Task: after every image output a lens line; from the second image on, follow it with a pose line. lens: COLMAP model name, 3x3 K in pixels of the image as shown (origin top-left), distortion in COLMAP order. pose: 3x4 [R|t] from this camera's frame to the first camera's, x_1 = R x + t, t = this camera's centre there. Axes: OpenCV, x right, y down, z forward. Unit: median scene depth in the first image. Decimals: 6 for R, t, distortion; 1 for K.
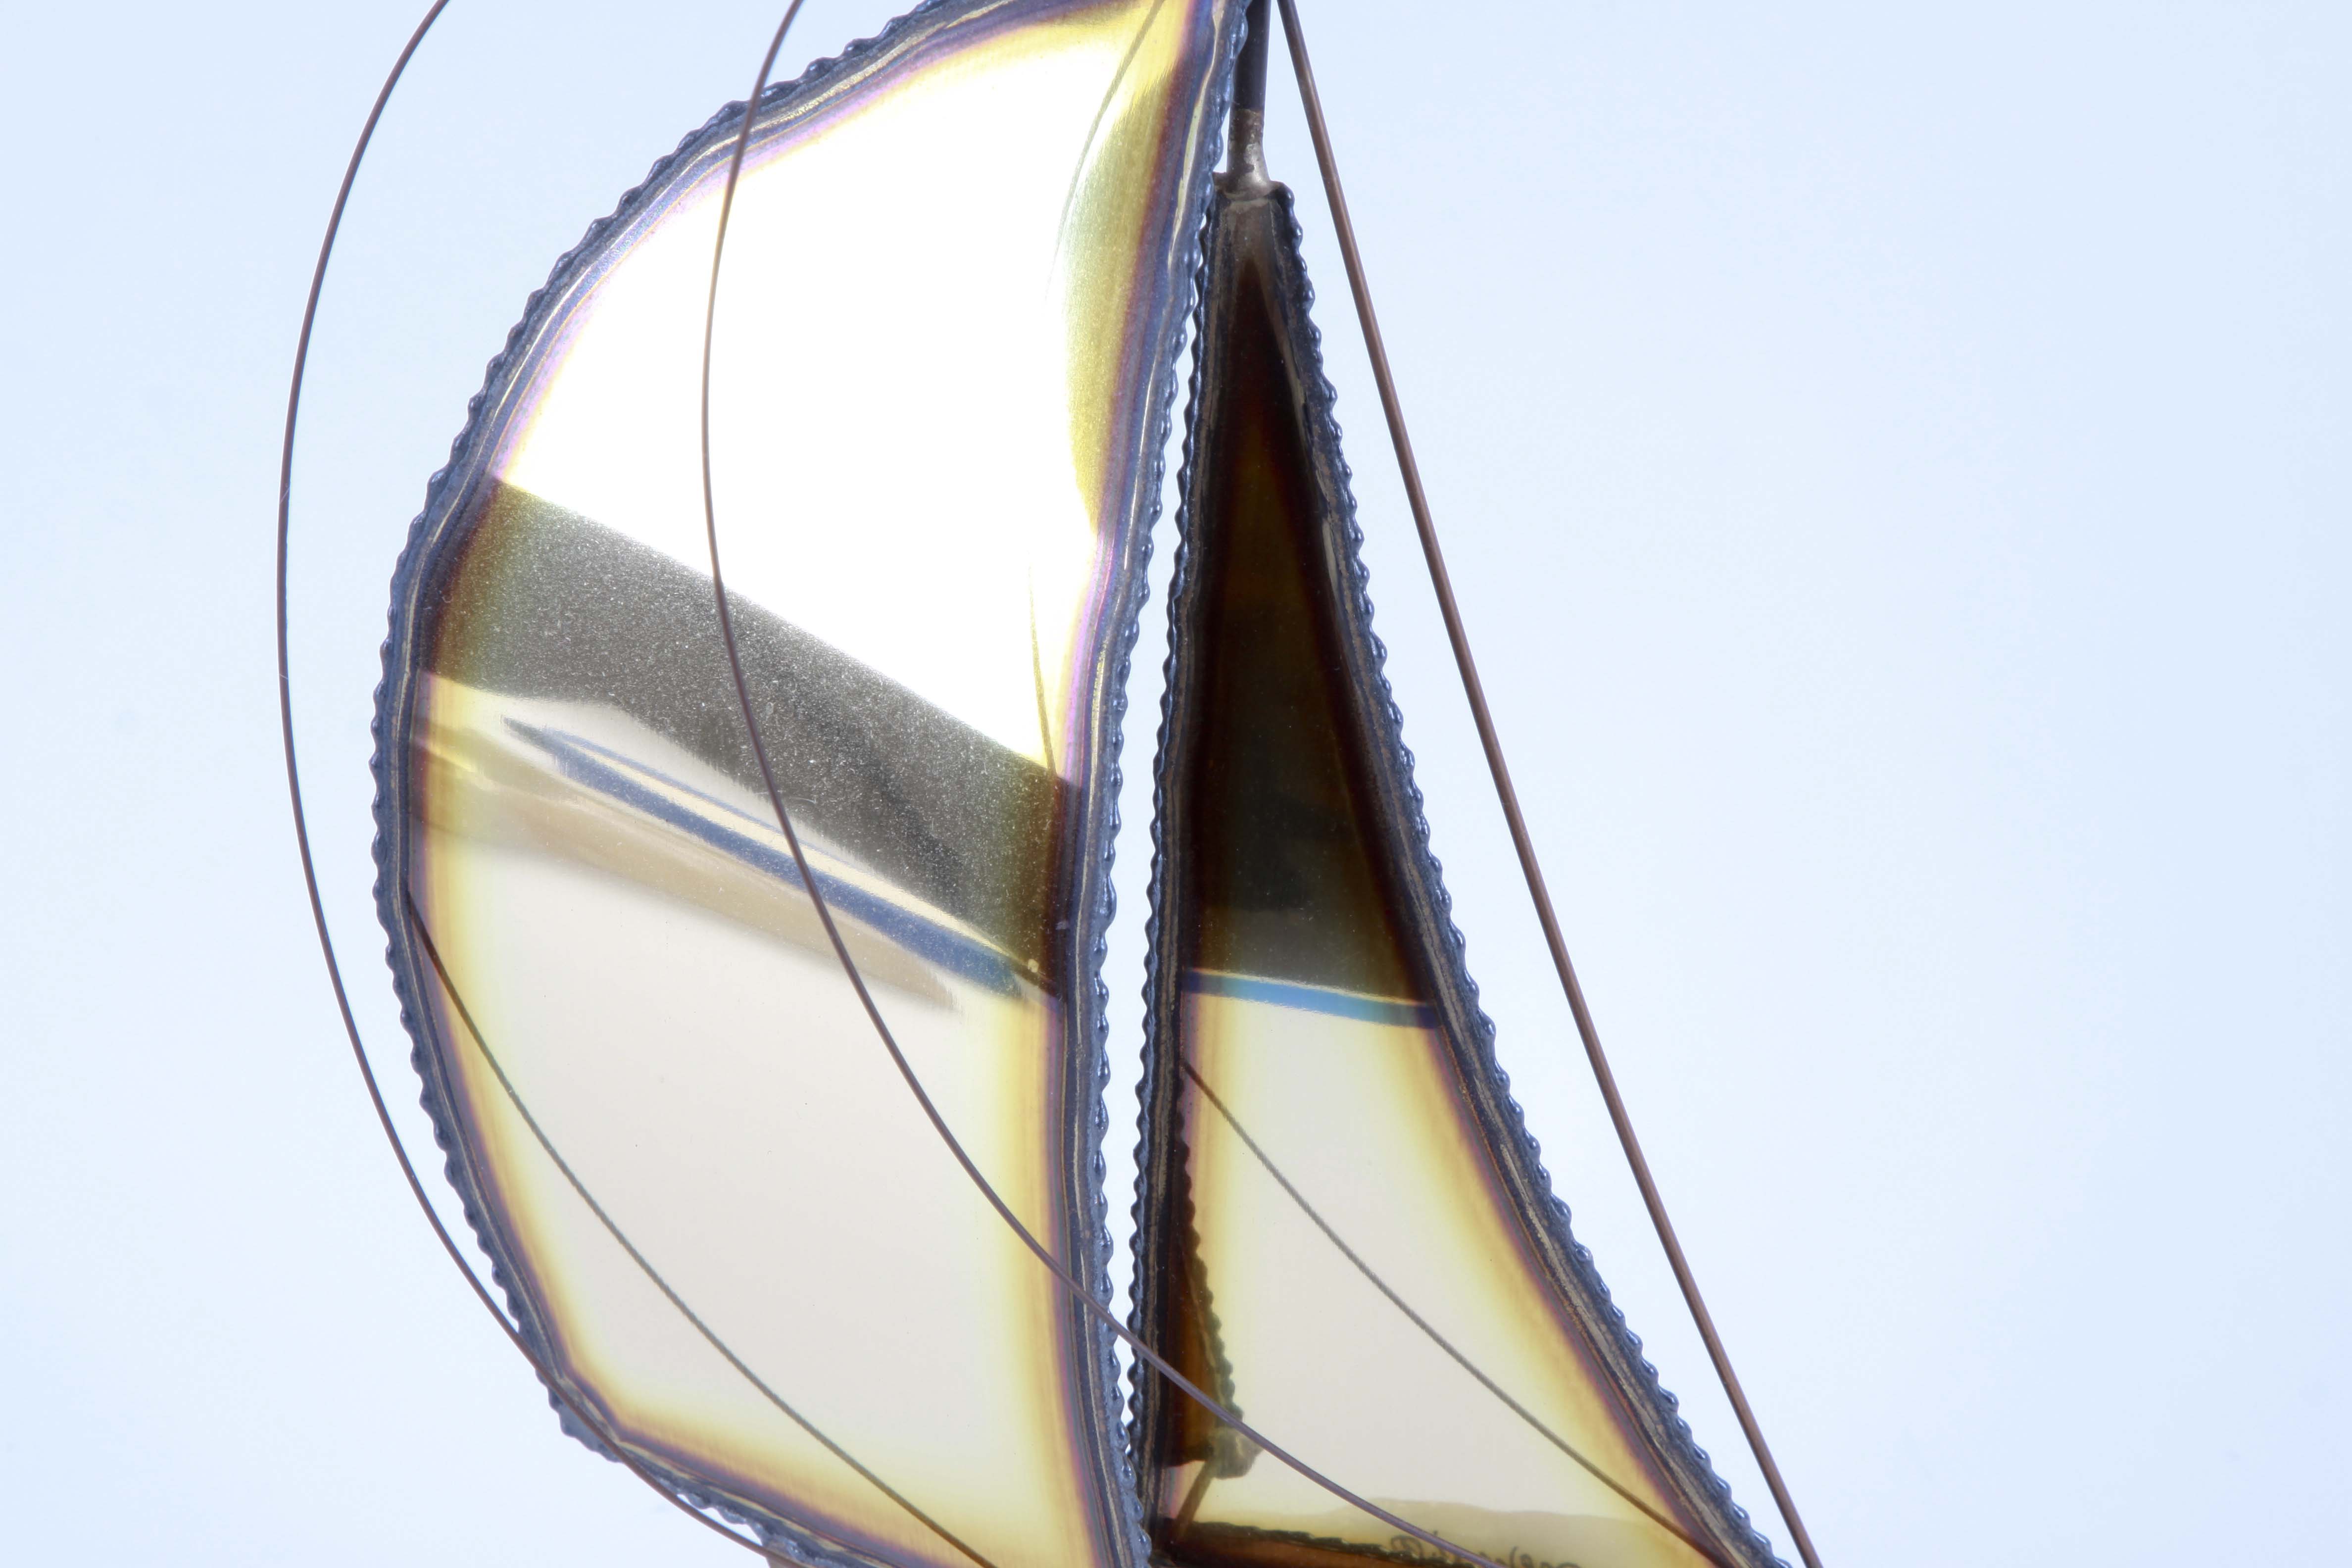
lens RADIAL K [[9964.6, 0, 1196.1], [0, 9964.6, 792.1], [0, 0, 1]] dist [0.480580, 0.000000]
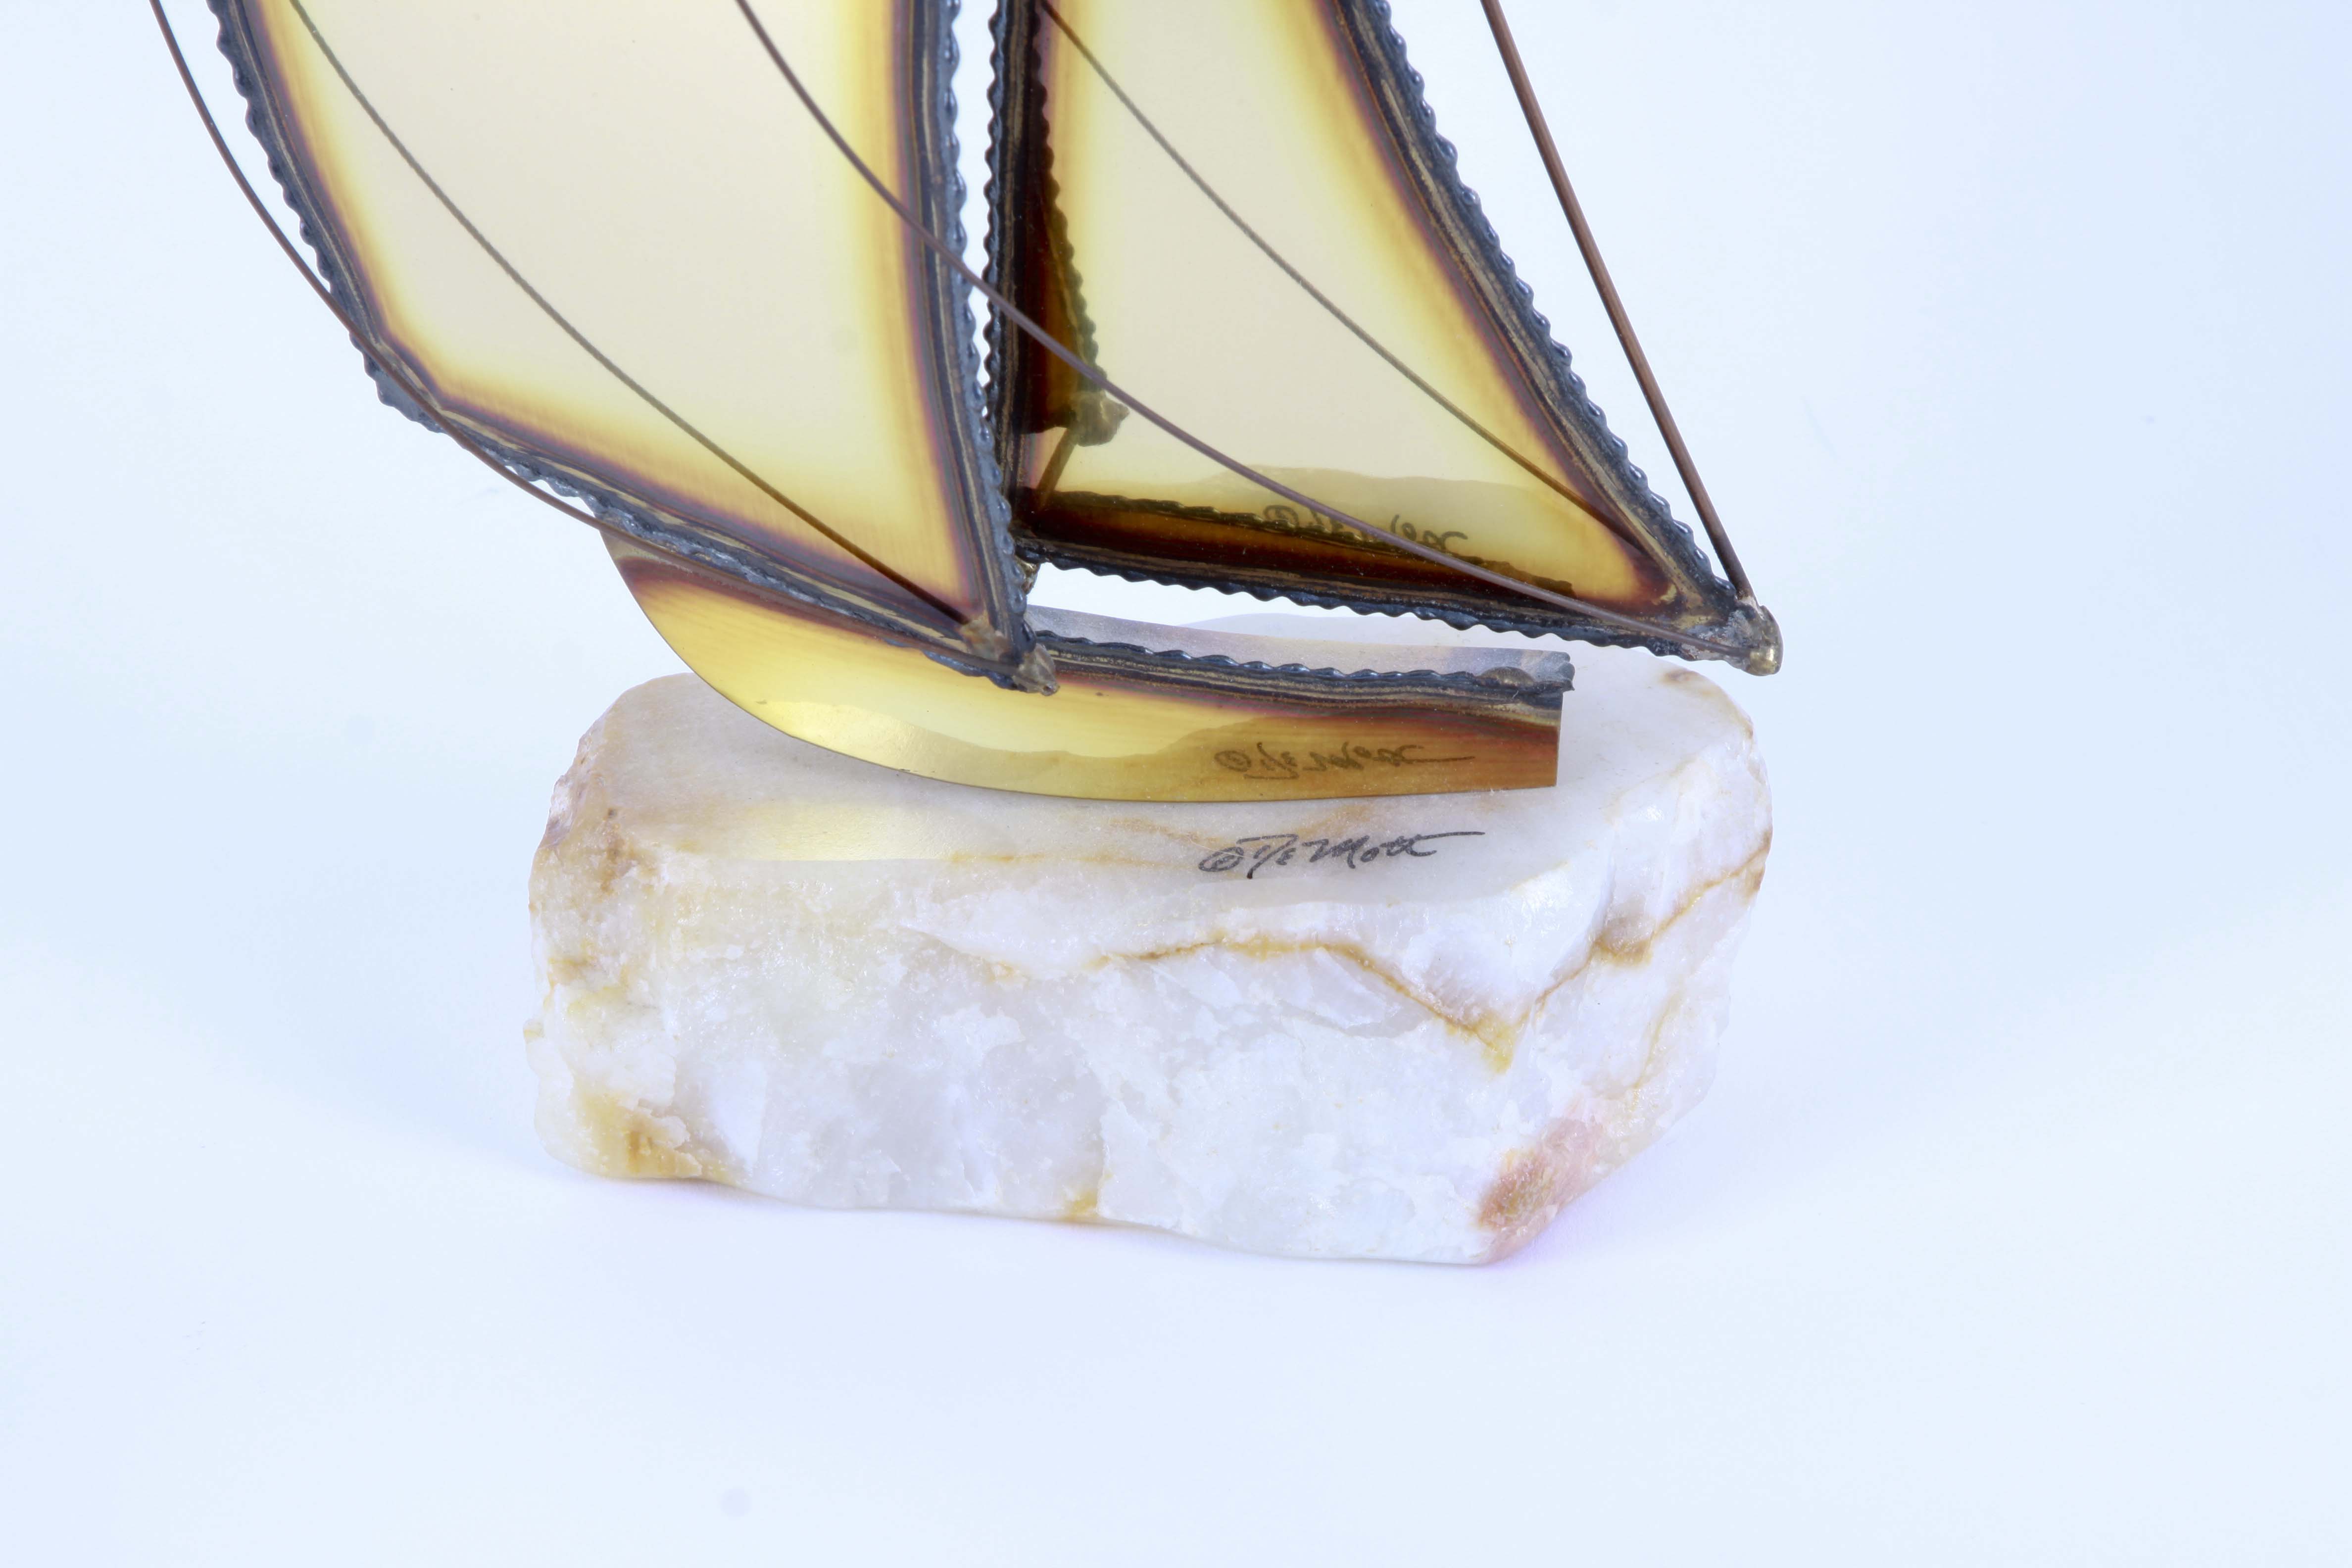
lens RADIAL K [[9964.6, 0, 1197.3], [0, 9964.6, 800.8], [0, 0, 1]] dist [0.480580, 0.000000]
pose [[0.999848, -0.009761, 0.014464, -0.000794], [0.008364, 0.995571, 0.093644, 0.014825], [-0.015313, -0.093509, 0.995501, 0.065645]]
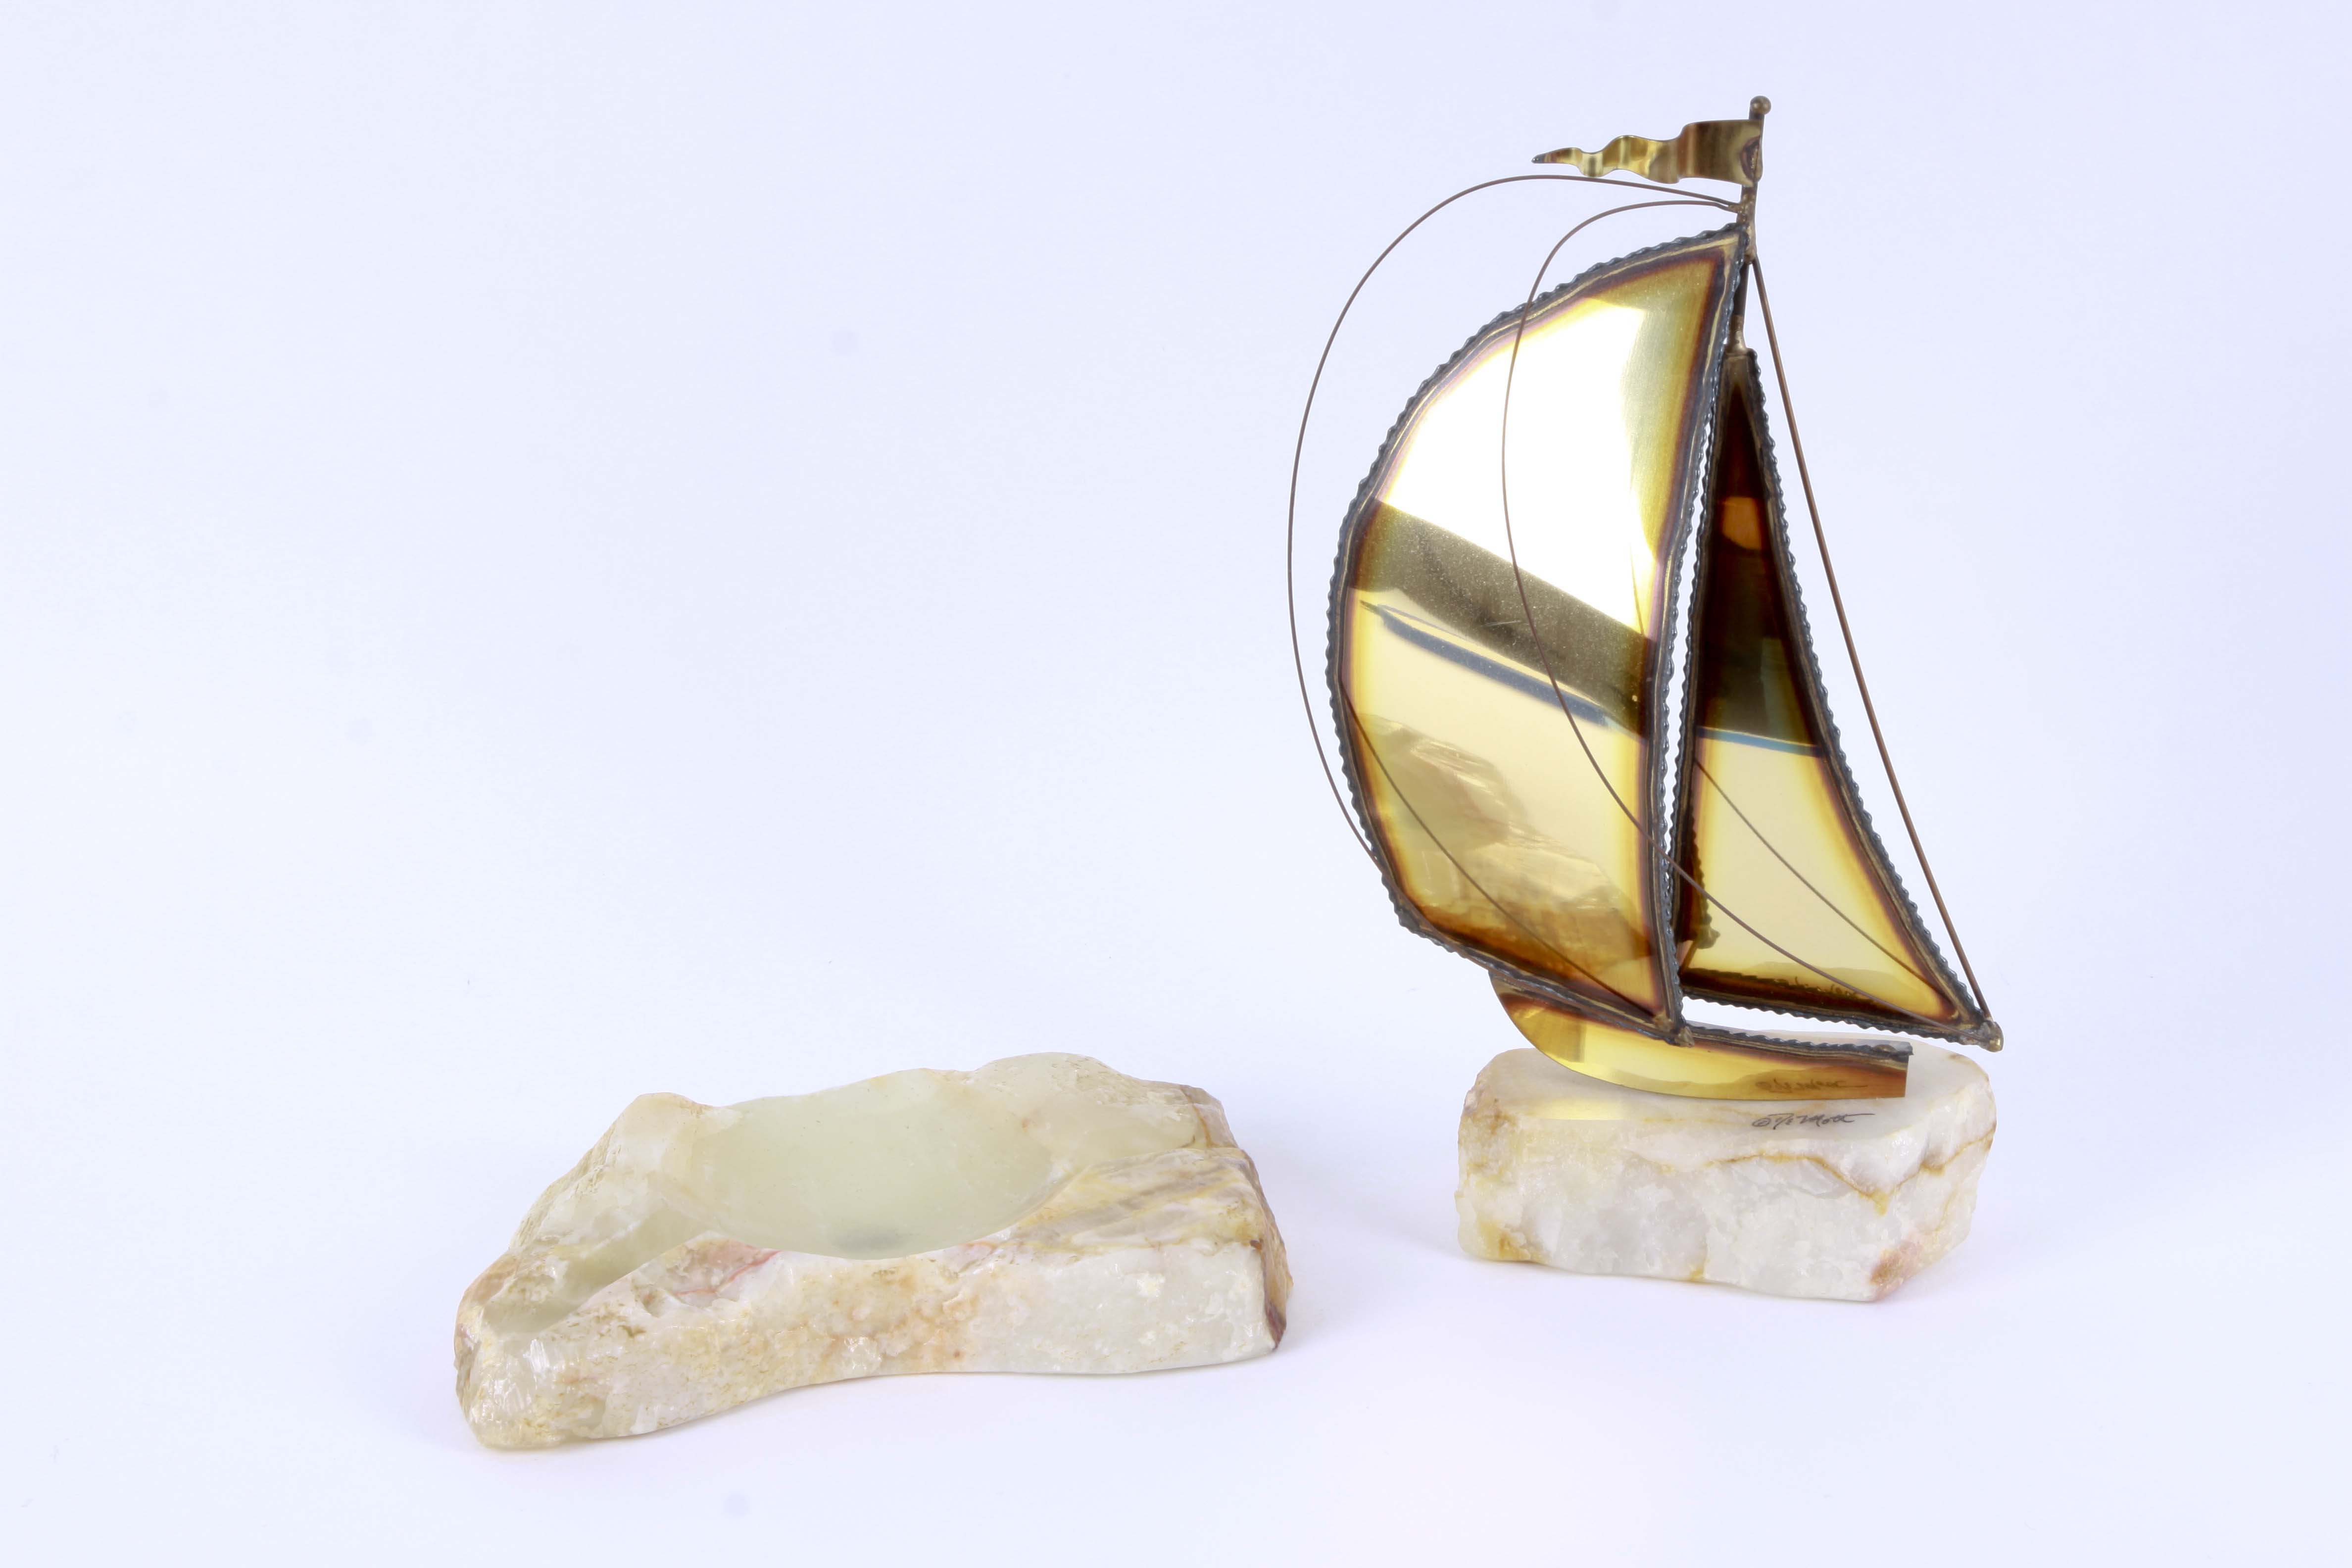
lens RADIAL K [[6251.1, 0, 1254.5], [0, 6251.1, 804.7], [0, 0, 1]] dist [0.290498, 0.000000]
pose [[0.999815, 0.013832, -0.013362, -0.080945], [-0.014196, 0.999520, -0.027542, 0.079530], [0.012974, 0.027726, 0.999531, -0.392483]]
